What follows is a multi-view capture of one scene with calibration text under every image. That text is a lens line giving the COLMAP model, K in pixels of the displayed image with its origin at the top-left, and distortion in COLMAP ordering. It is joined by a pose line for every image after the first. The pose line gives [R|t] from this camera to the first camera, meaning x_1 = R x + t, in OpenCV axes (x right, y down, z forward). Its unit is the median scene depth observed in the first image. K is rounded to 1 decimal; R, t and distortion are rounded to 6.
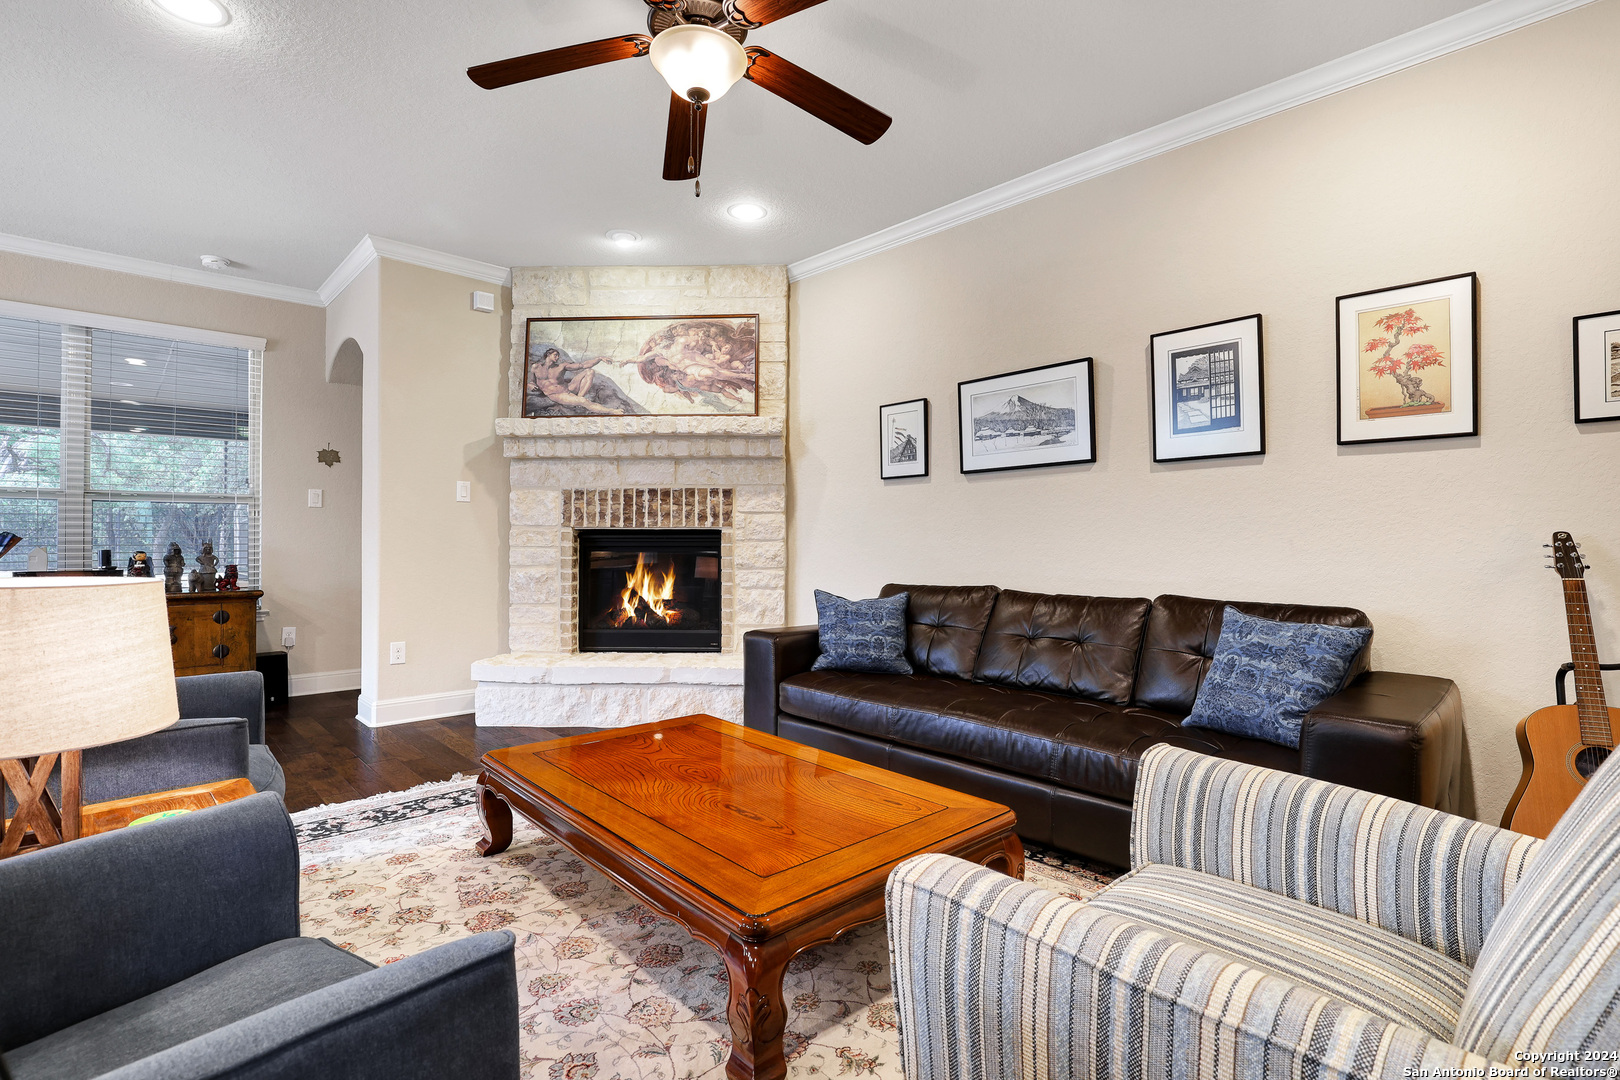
lens RADIAL K [[743.2, 0, 822.2], [0, 743.2, 537.6], [0, 0, 1]] dist [0.000654, -0.000356]
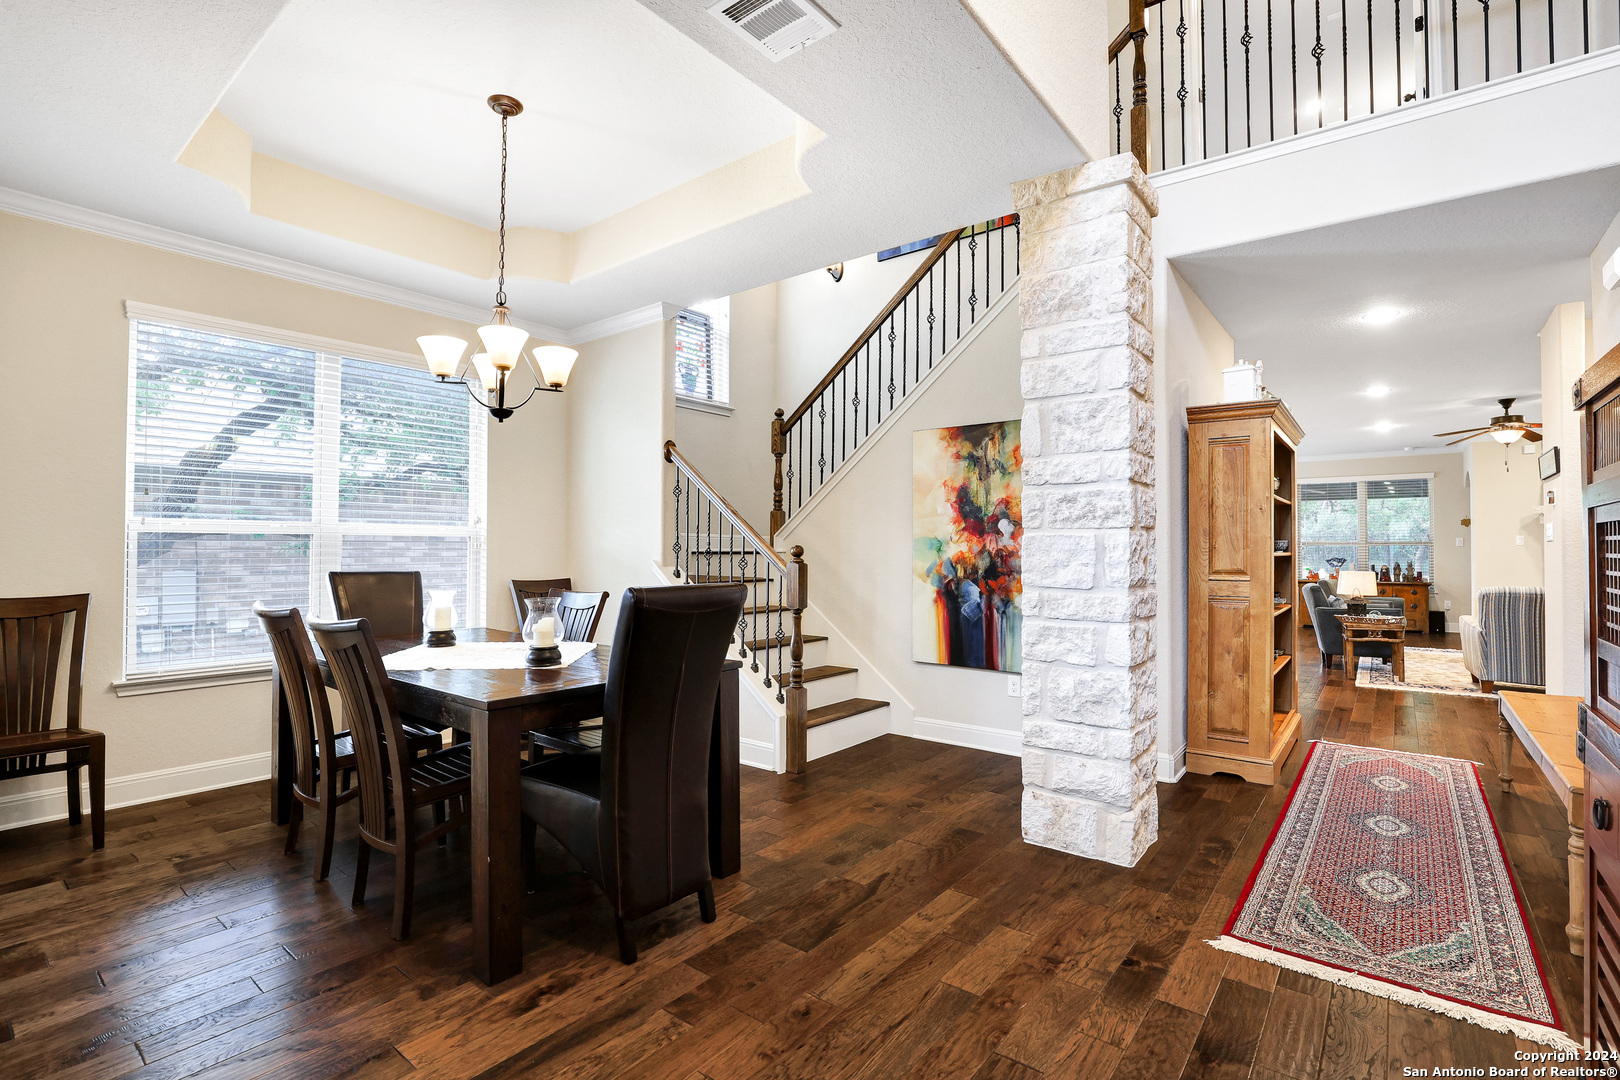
lens RADIAL K [[743.2, 0, 812.6], [0, 743.2, 539.4], [0, 0, 1]] dist [0.000654, -0.000356]
pose [[0.156106, -0.015618, -0.987617, 1.317657], [0.001635, 0.999878, -0.015553, -0.034137], [0.987739, 0.000813, 0.156113, -1.356235]]
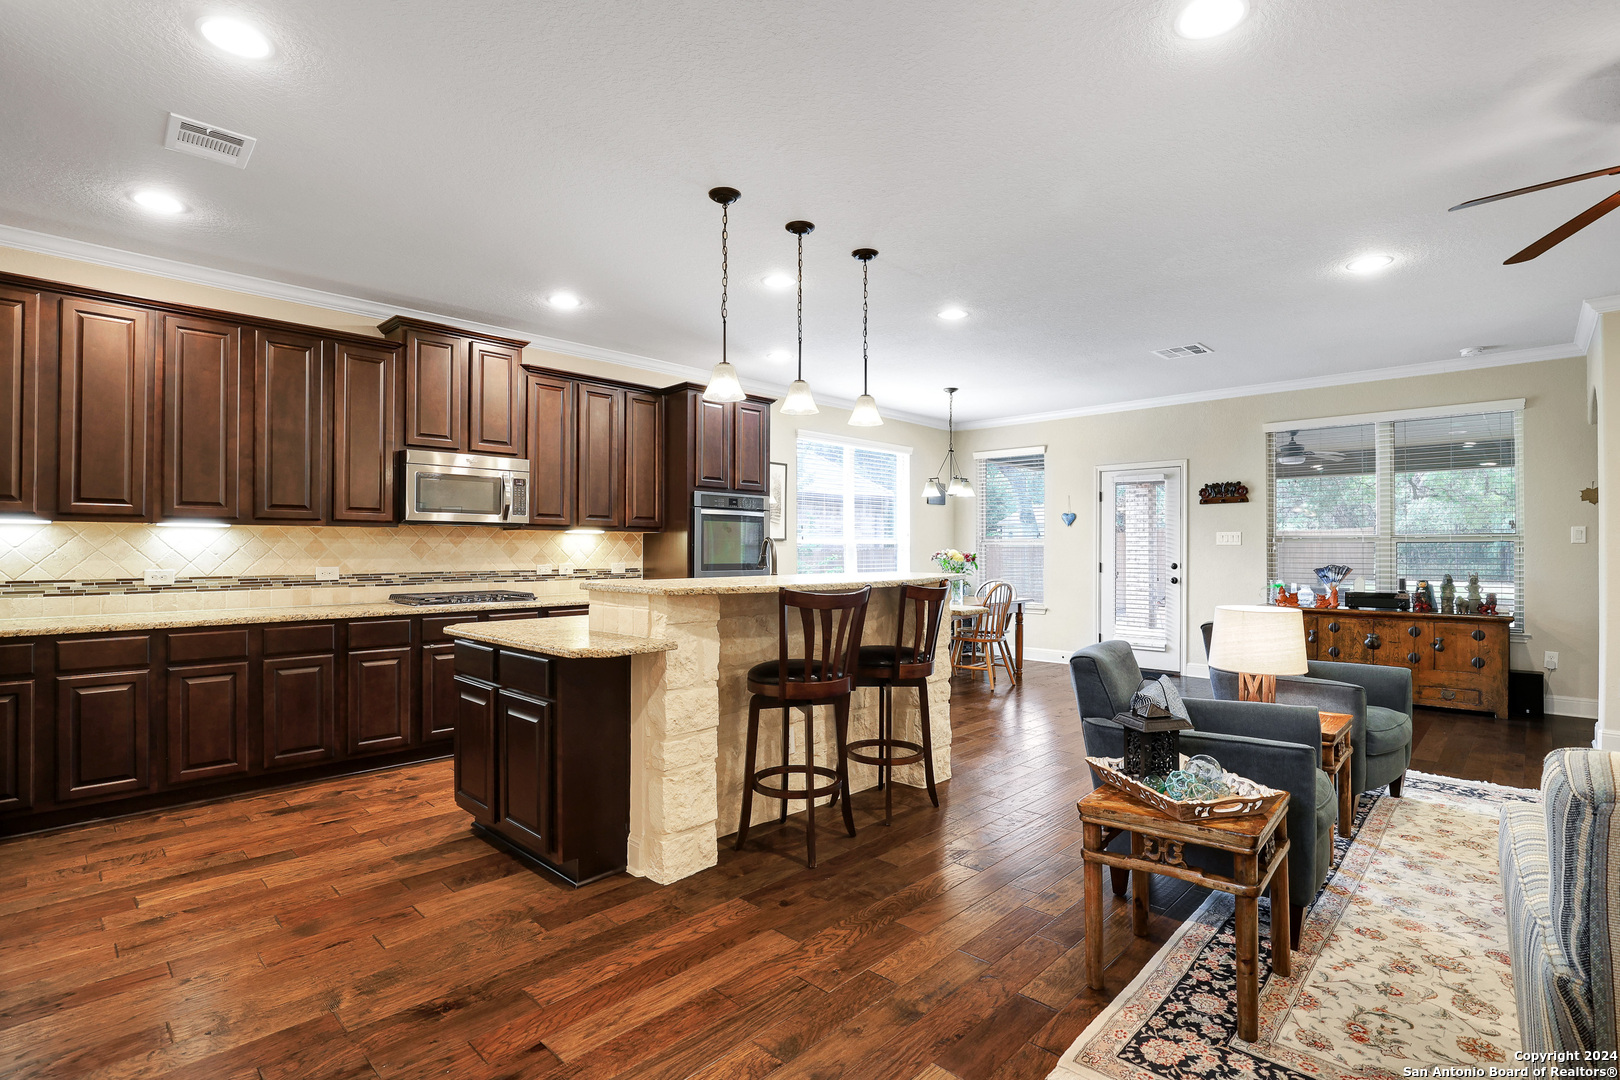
lens RADIAL K [[765.8, 0, 820.2], [0, 765.8, 542.1], [0, 0, 1]] dist [-0.003677, 0.000059]
pose [[0.058881, -0.010009, -0.998215, 0.403994], [0.002305, 0.999948, -0.009891, -0.039063], [0.998262, -0.001718, 0.058901, -0.176268]]
